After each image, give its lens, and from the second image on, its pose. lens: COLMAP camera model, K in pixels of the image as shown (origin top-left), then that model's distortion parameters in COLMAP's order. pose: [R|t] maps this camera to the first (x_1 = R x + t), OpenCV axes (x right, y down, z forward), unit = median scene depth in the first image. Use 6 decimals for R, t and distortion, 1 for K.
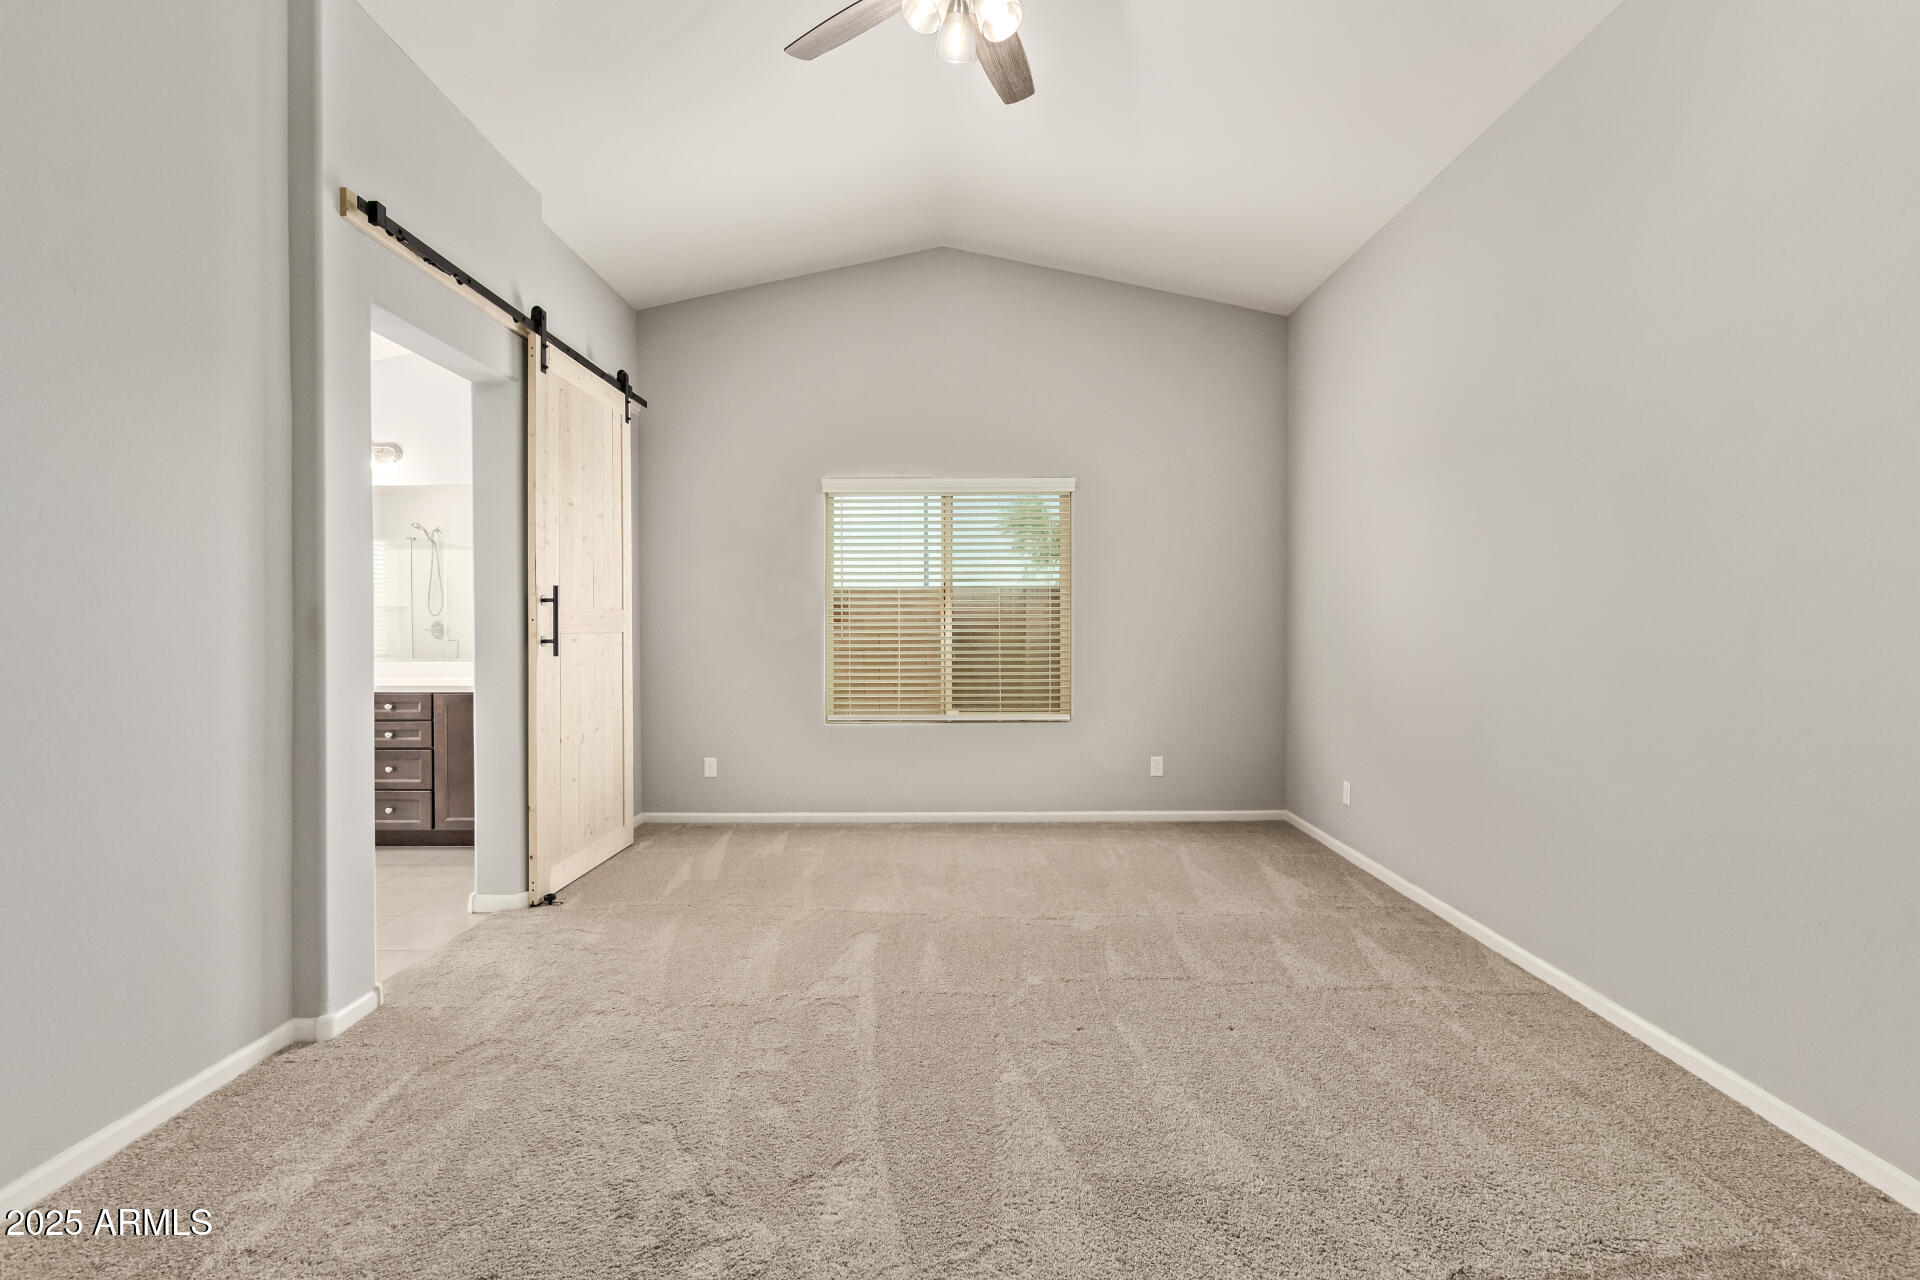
lens RADIAL K [[878.6, 0, 968.8], [0, 878.6, 632.9], [0, 0, 1]] dist [0.003541, -0.000223]
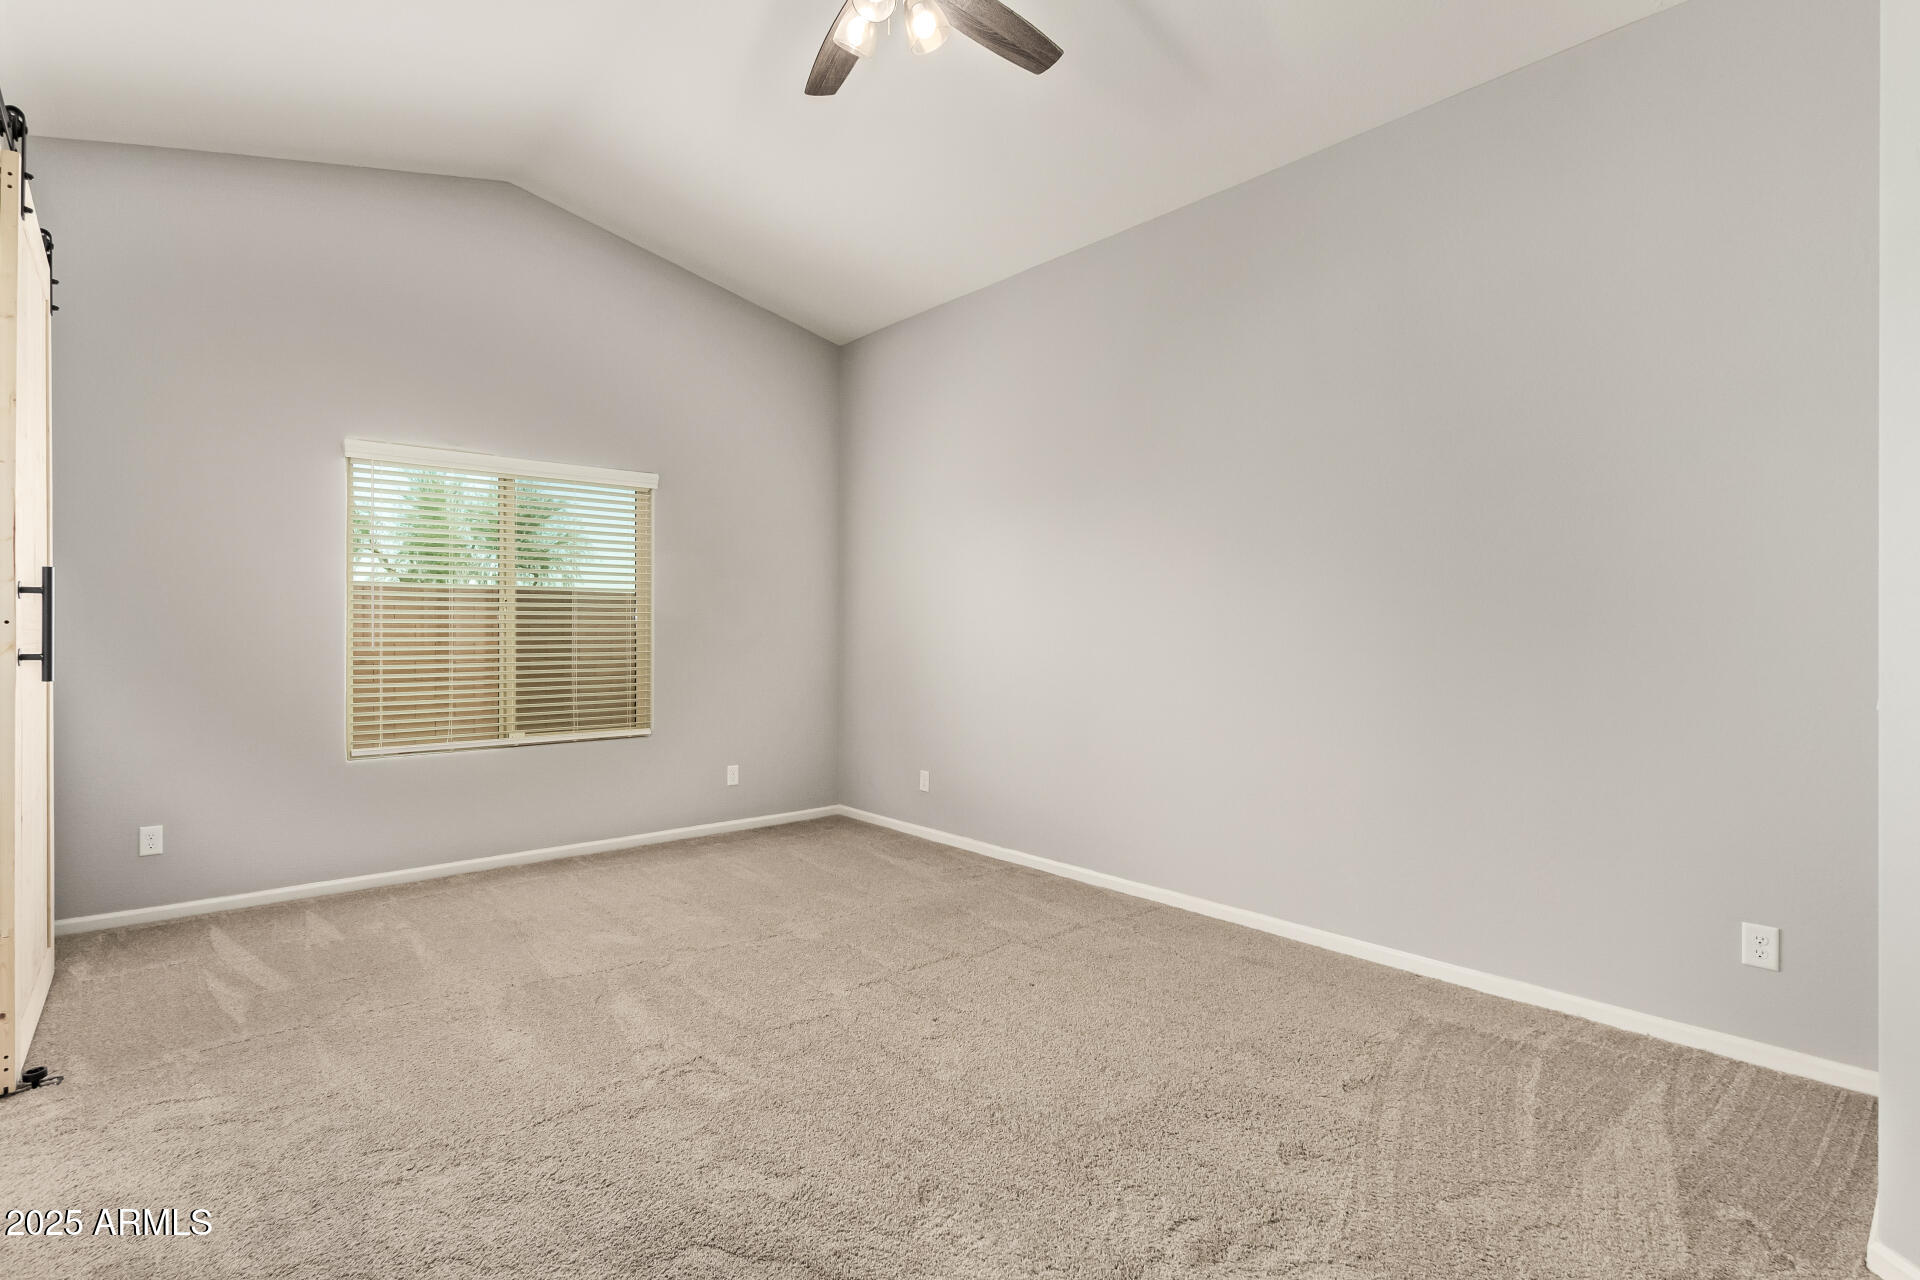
lens RADIAL K [[878.6, 0, 968.8], [0, 878.6, 632.9], [0, 0, 1]] dist [0.003541, -0.000223]
pose [[0.782327, 0.001743, 0.622866, -0.281778], [0.003321, 0.999970, -0.006970, -0.000530], [-0.622860, 0.007521, 0.782298, 0.089436]]
